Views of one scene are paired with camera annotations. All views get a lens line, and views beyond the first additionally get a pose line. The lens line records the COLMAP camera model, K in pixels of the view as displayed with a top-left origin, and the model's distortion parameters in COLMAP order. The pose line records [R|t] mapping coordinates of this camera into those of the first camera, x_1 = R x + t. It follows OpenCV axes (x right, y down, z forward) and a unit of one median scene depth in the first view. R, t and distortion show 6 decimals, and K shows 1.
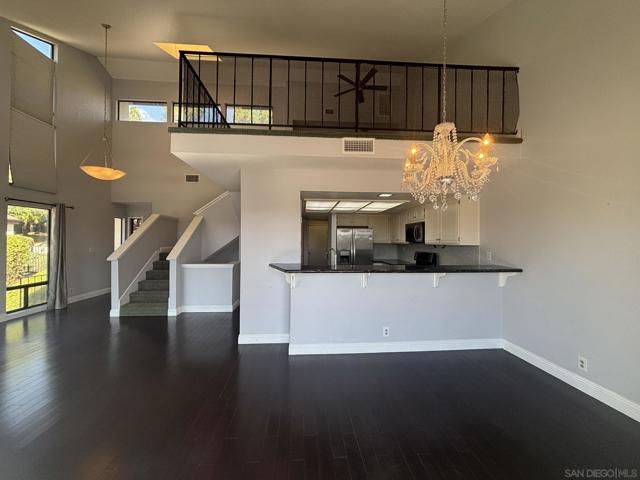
lens RADIAL K [[257.6, 0, 319.9], [0, 257.6, 237.8], [0, 0, 1]] dist [0.000190, 0.000342]
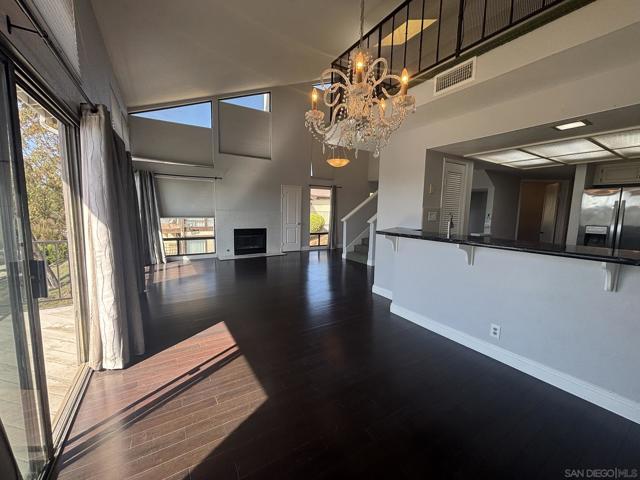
lens RADIAL K [[257.6, 0, 319.9], [0, 257.6, 237.8], [0, 0, 1]] dist [0.000190, 0.000342]
pose [[0.462773, 0.097770, -0.881069, 0.448819], [-0.007481, 0.994295, 0.106405, 0.025320], [0.886445, -0.042650, 0.460864, 0.177474]]
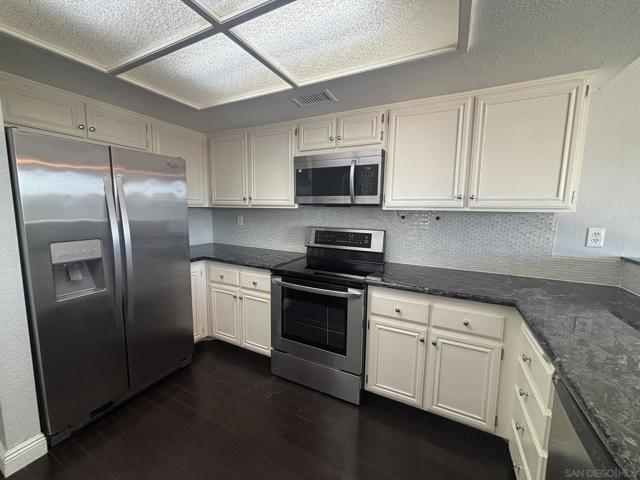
lens RADIAL K [[253.7, 0, 320.0], [0, 253.7, 240.0], [0, 0, 1]] dist [-0.000379, 0.000310]
pose [[0.522831, -0.108367, 0.845520, 0.023914], [-0.020250, 0.990028, 0.139410, 0.019364], [-0.852196, -0.090009, 0.515423, 0.934326]]
